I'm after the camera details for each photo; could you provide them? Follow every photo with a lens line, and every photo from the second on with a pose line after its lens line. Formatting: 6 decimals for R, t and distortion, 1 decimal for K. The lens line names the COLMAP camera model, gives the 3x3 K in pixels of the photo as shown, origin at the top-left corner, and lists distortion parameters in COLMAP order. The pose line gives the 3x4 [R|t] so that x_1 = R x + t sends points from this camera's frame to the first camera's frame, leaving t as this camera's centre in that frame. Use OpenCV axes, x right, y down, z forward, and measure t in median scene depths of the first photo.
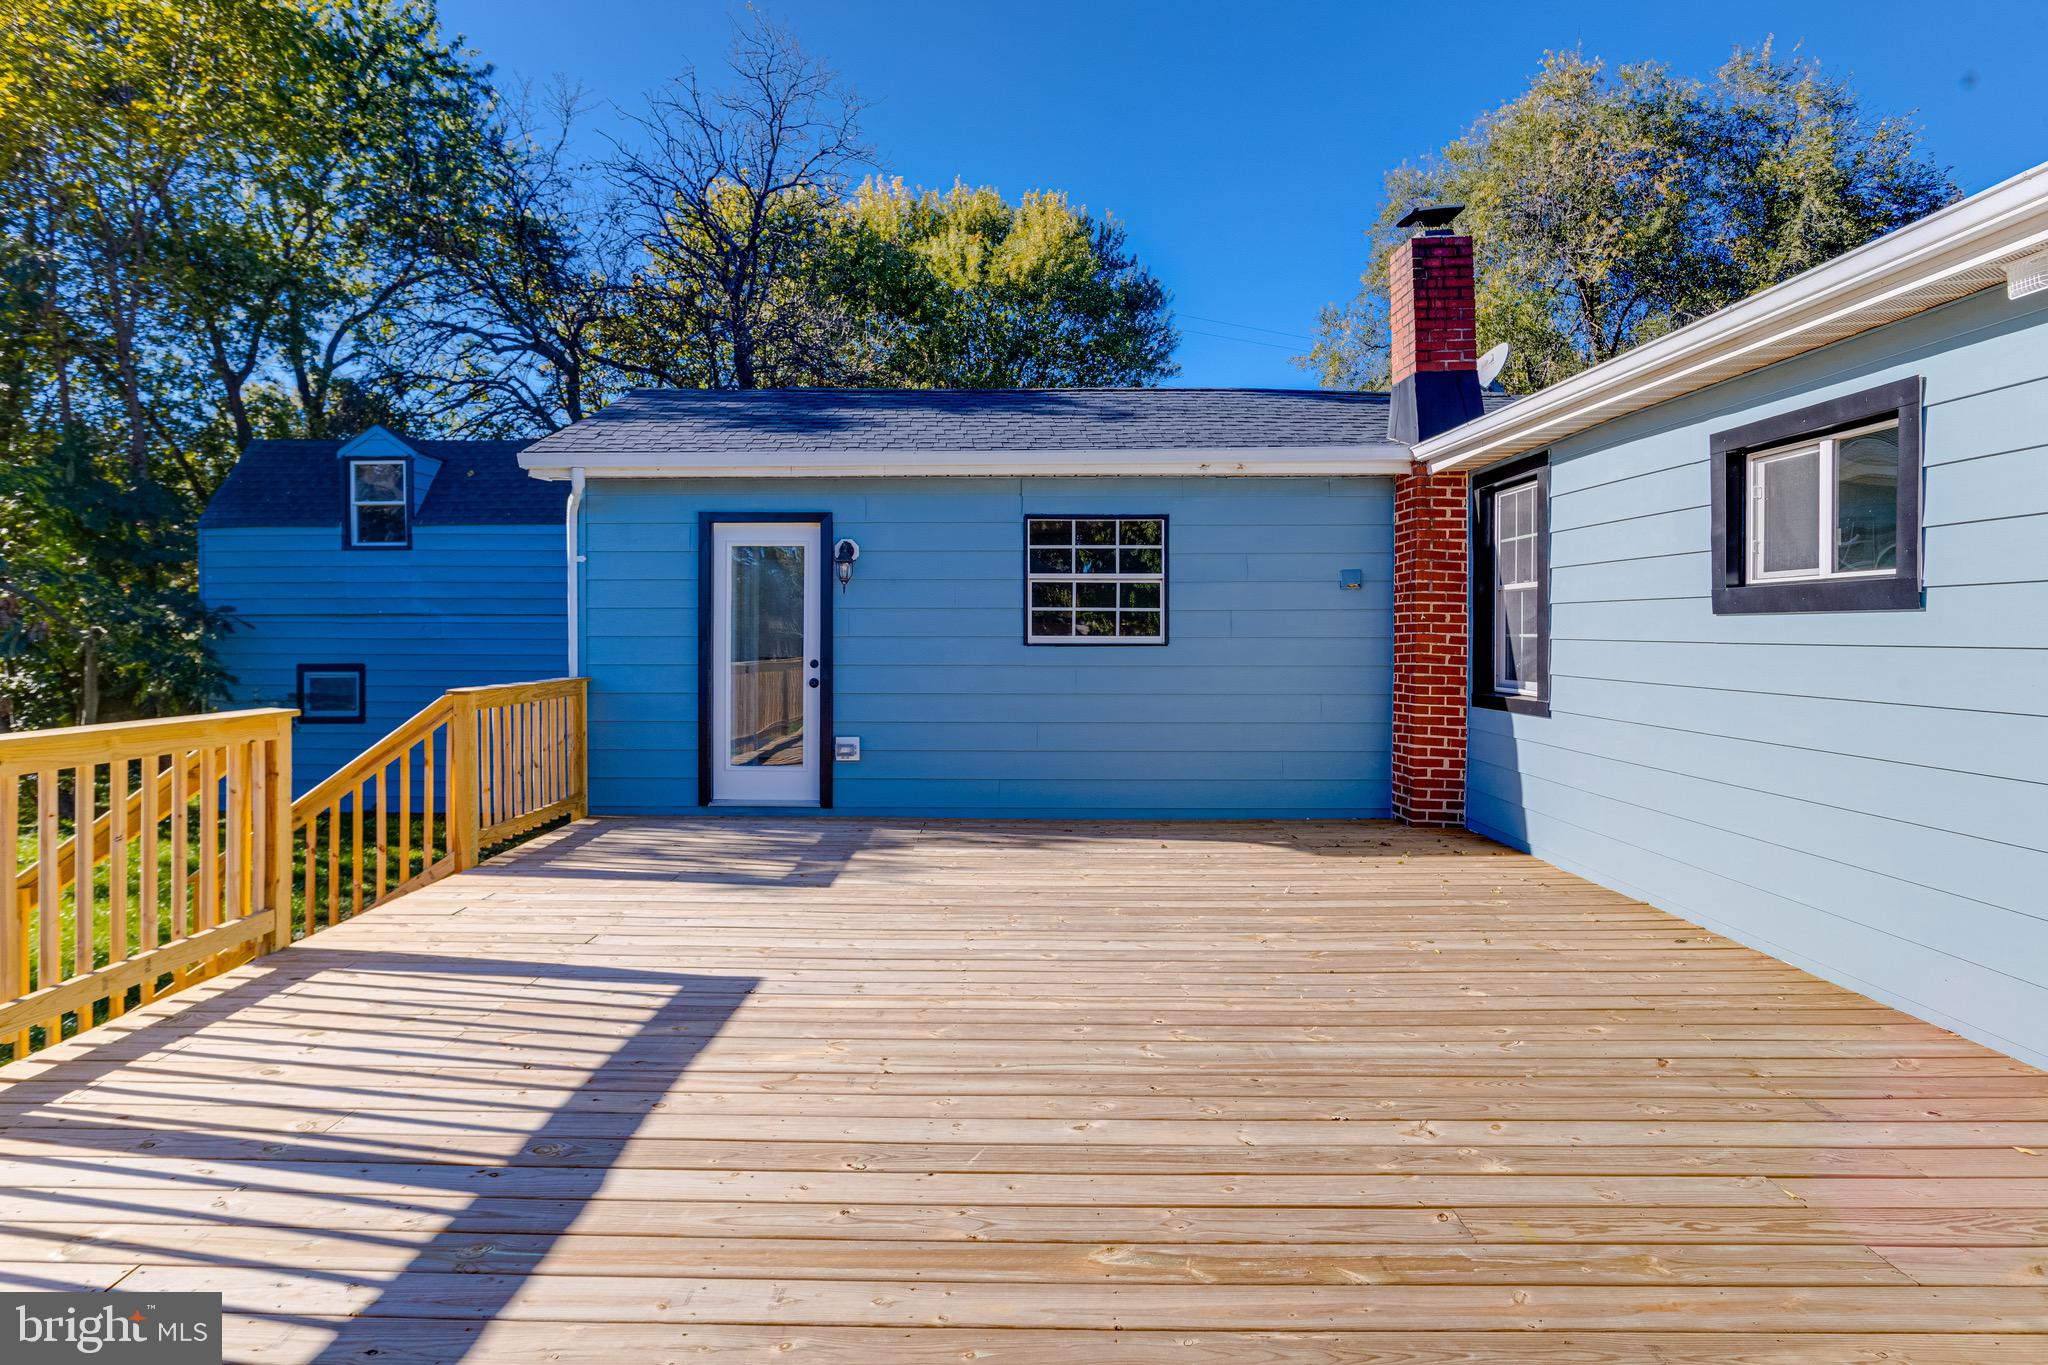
lens RADIAL K [[1083.3, 0, 1021.5], [0, 1083.3, 665.5], [0, 0, 1]] dist [-0.047127, 0.022444]
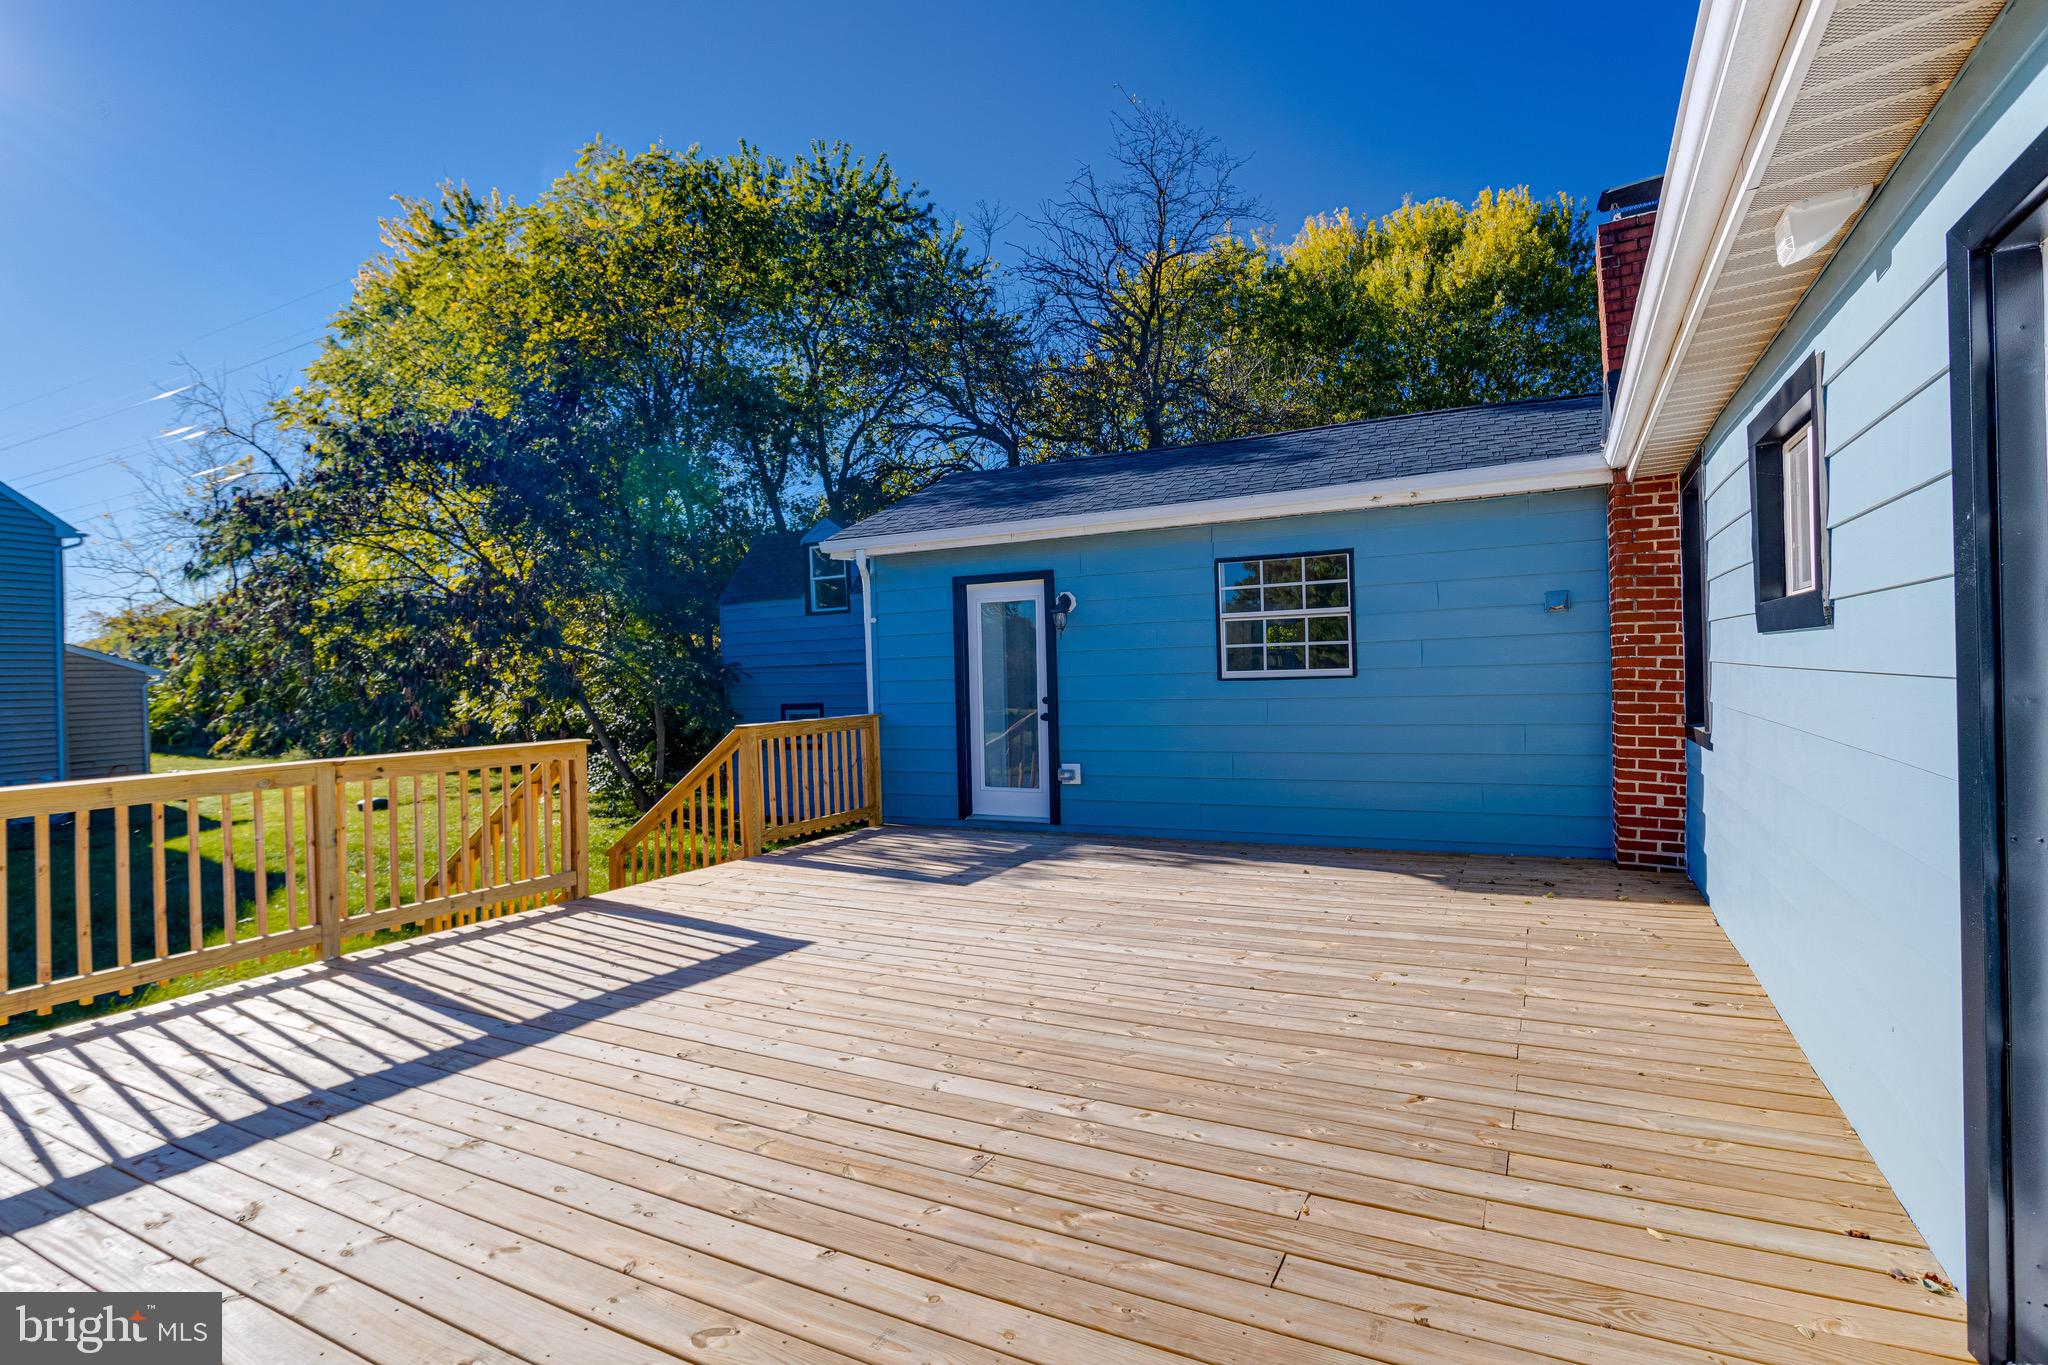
lens RADIAL K [[1043.1, 0, 1013.7], [0, 1043.1, 702.6], [0, 0, 1]] dist [-0.048971, 0.027147]
pose [[0.884729, -0.014309, -0.465887, 0.317438], [0.017831, 0.999836, 0.003154, -0.003419], [0.465765, -0.011098, 0.884839, -0.010558]]
